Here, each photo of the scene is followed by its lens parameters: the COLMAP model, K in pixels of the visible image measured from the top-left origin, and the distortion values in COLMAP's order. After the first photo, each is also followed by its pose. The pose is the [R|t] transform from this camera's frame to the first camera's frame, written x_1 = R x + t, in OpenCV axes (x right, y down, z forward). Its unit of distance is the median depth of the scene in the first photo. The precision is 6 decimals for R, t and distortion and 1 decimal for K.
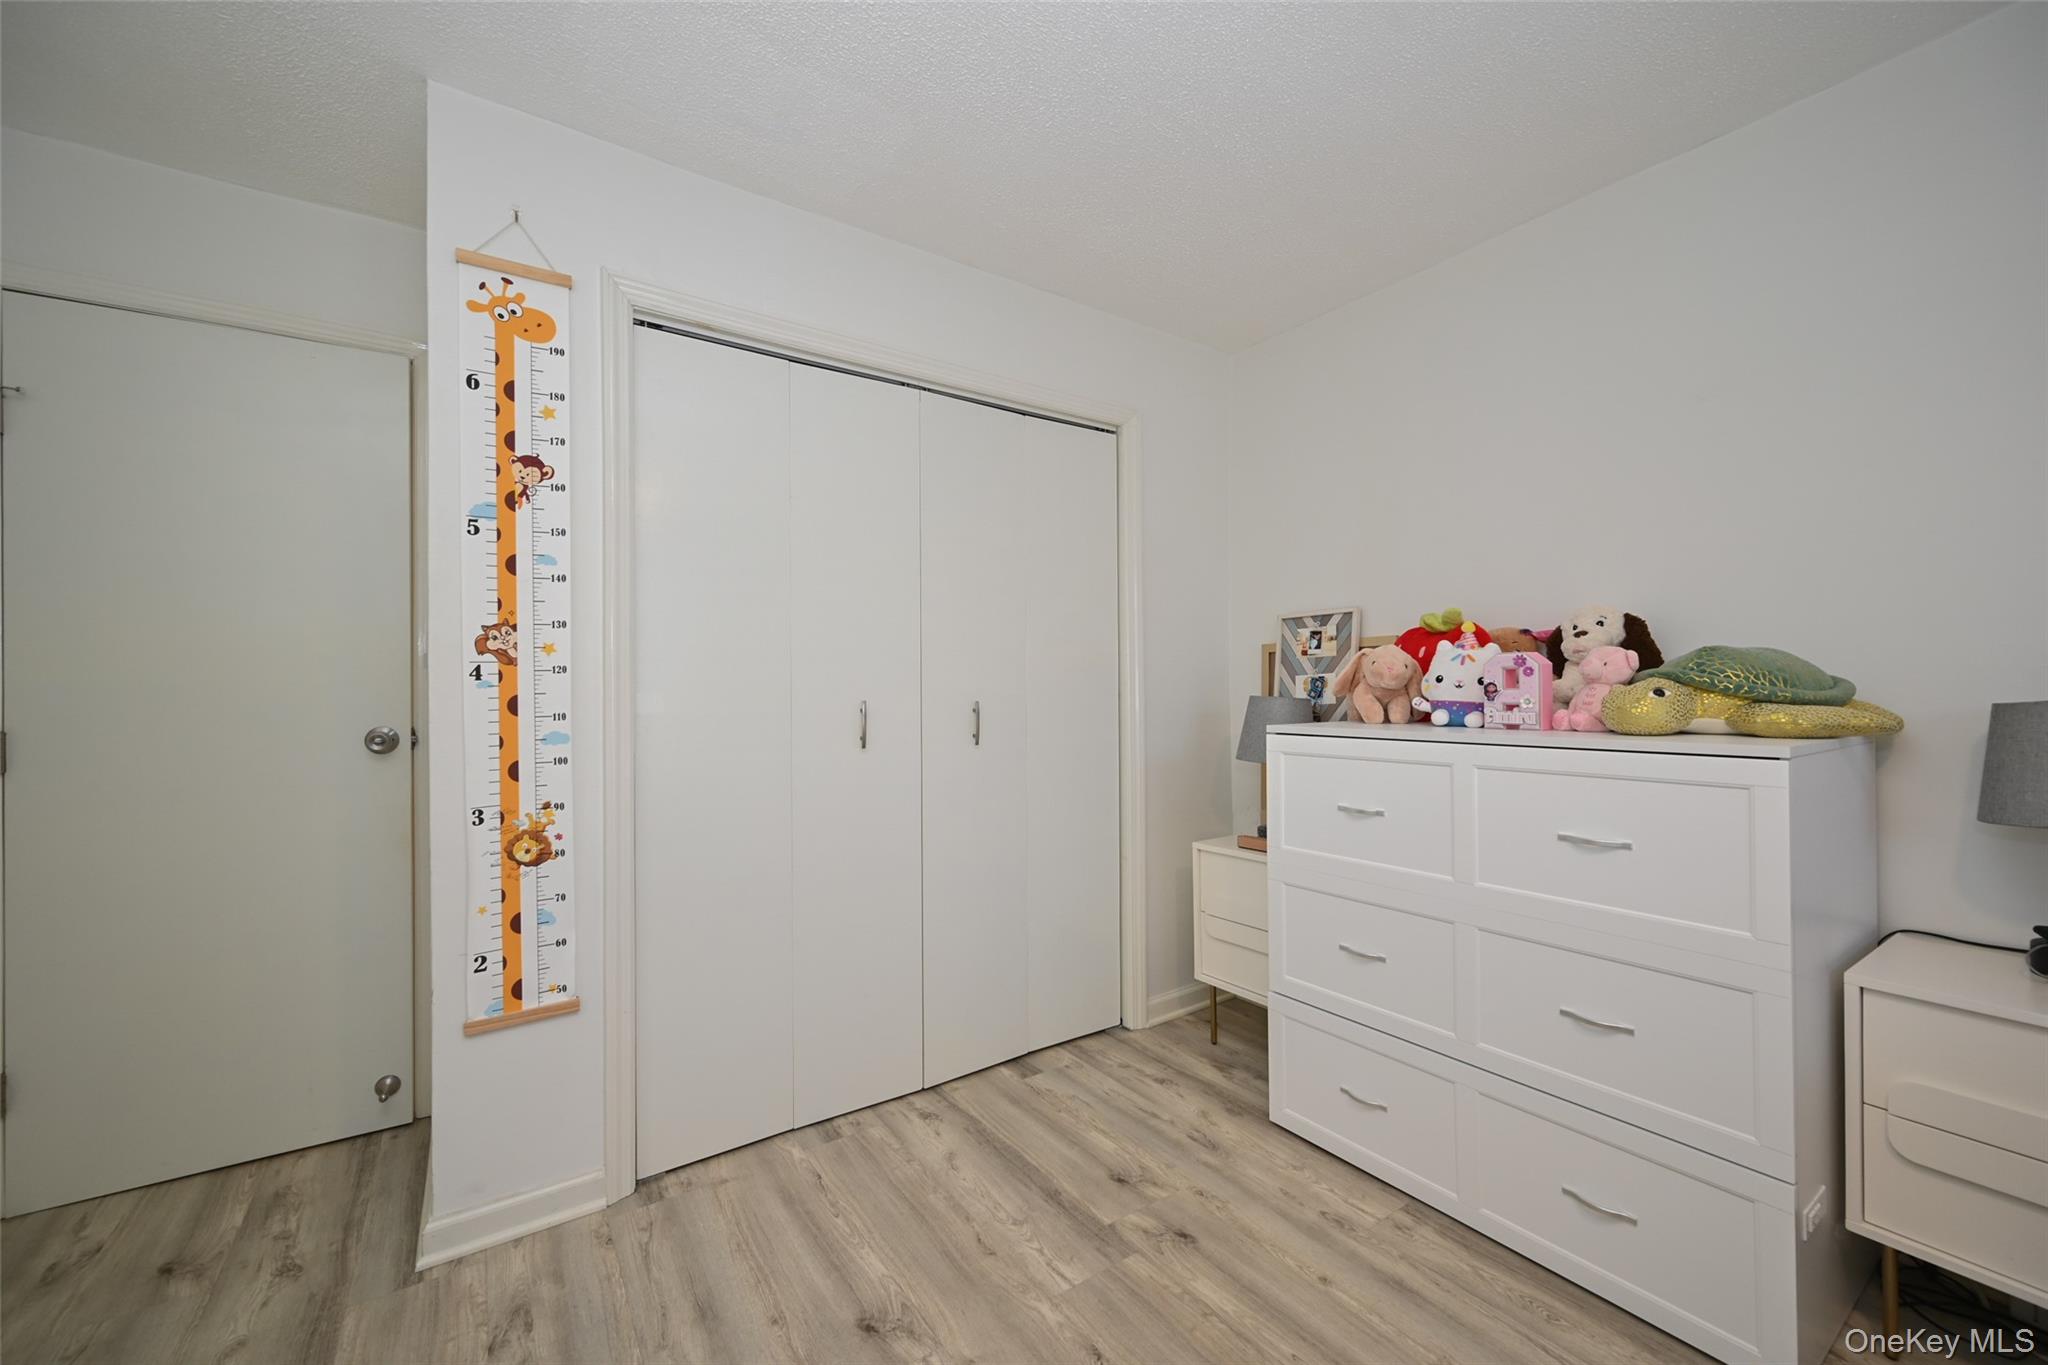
lens RADIAL K [[801.8, 0, 1025.8], [0, 801.8, 681.9], [0, 0, 1]] dist [0.000249, 0.000167]
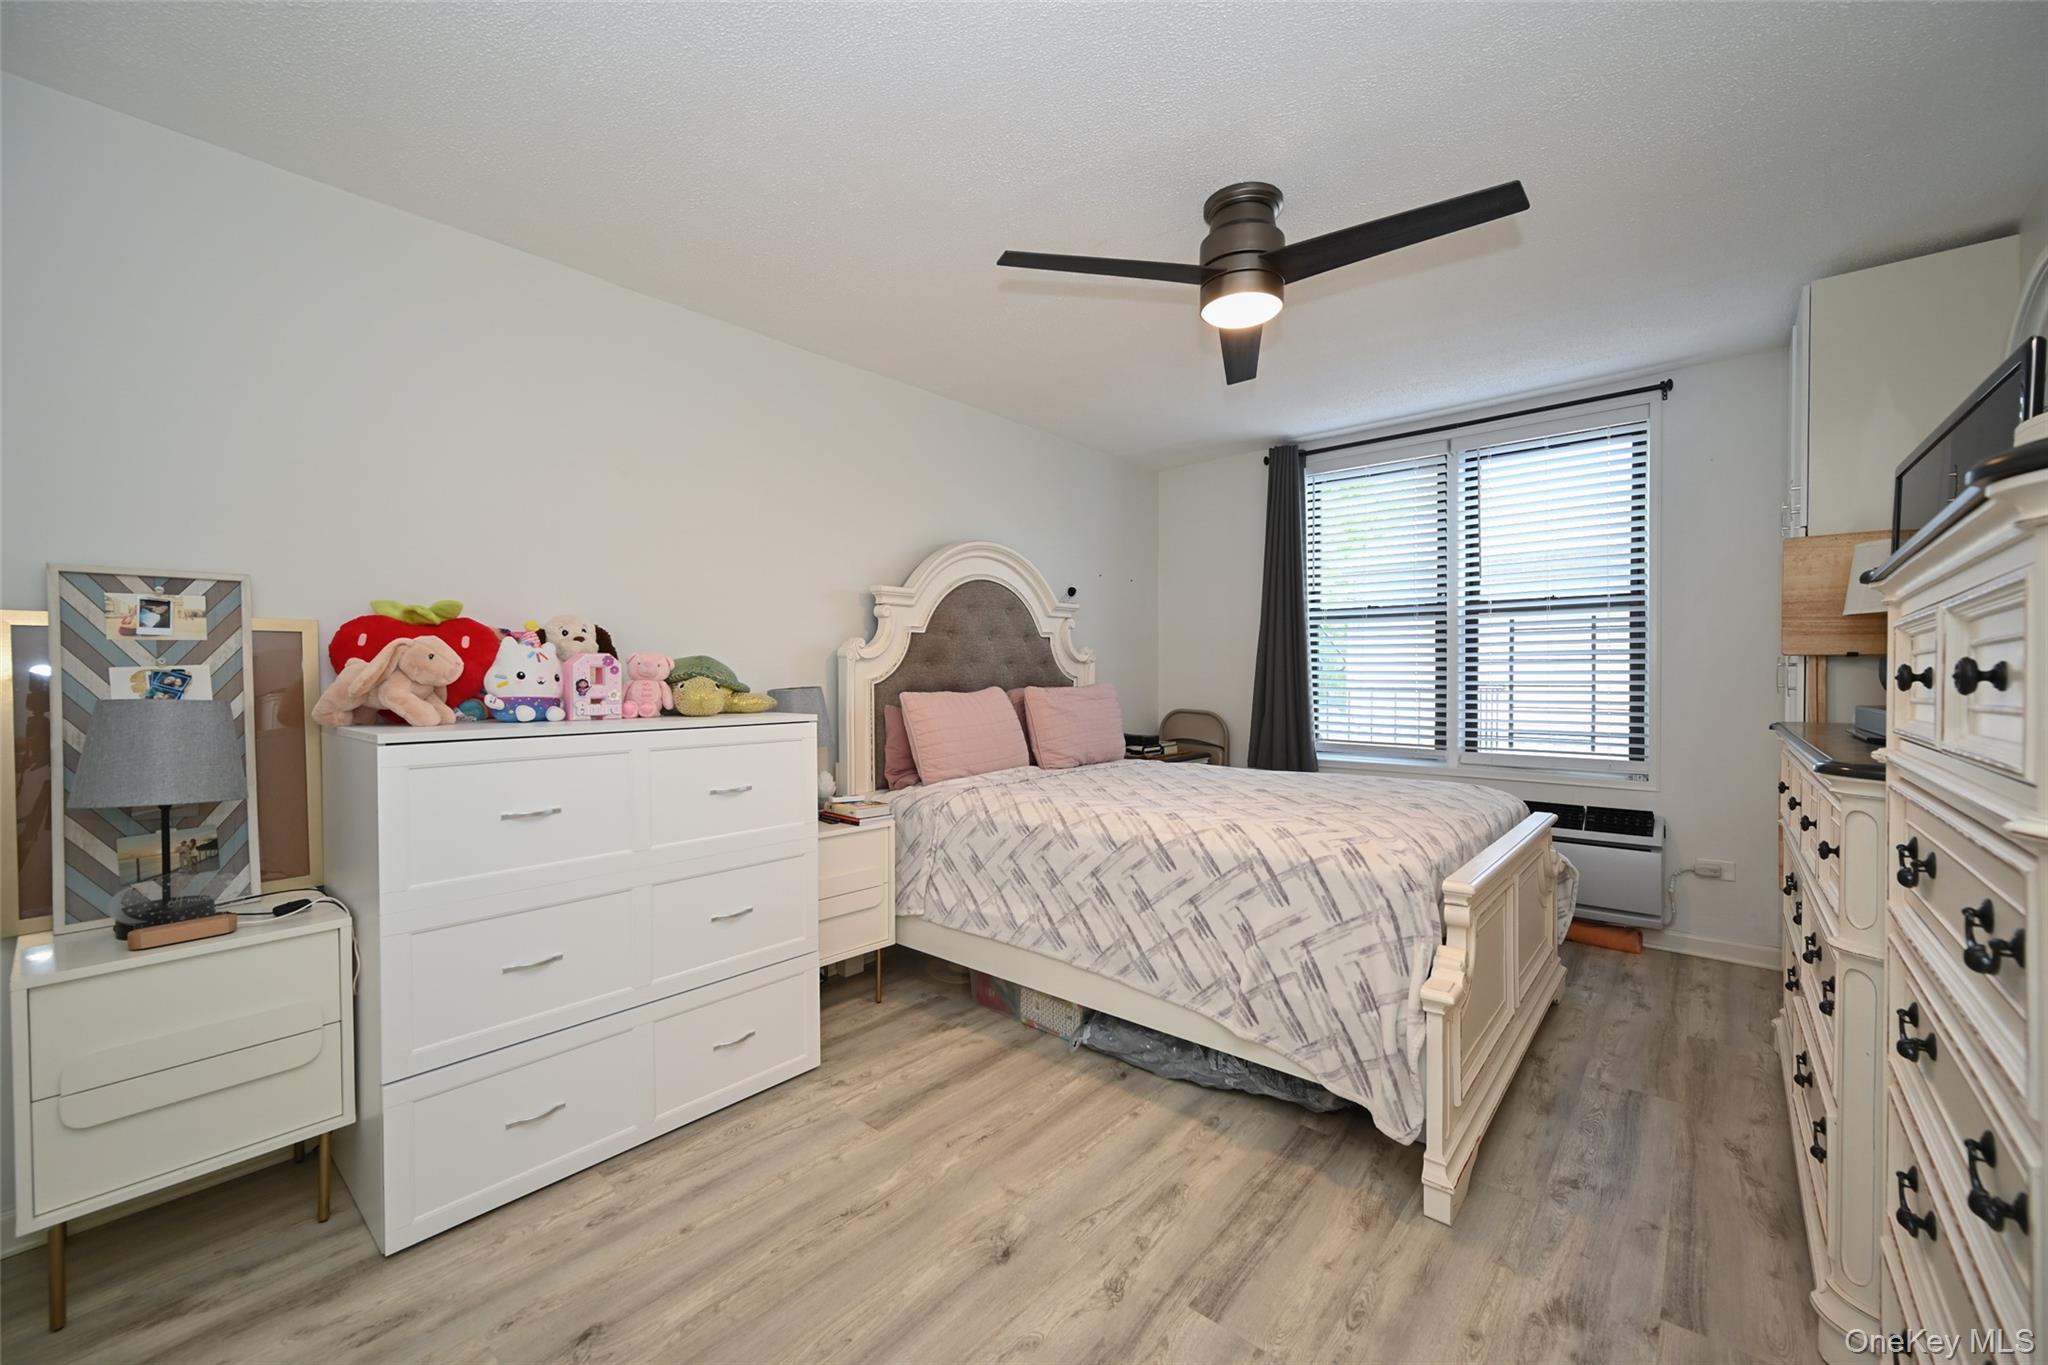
lens RADIAL K [[801.8, 0, 1024.7], [0, 801.8, 686.4], [0, 0, 1]] dist [0.000249, 0.000167]
pose [[-0.251113, -0.001991, 0.967956, -0.598237], [0.000174, 0.999998, 0.002102, 0.007951], [-0.967958, 0.000696, -0.251112, 0.628445]]
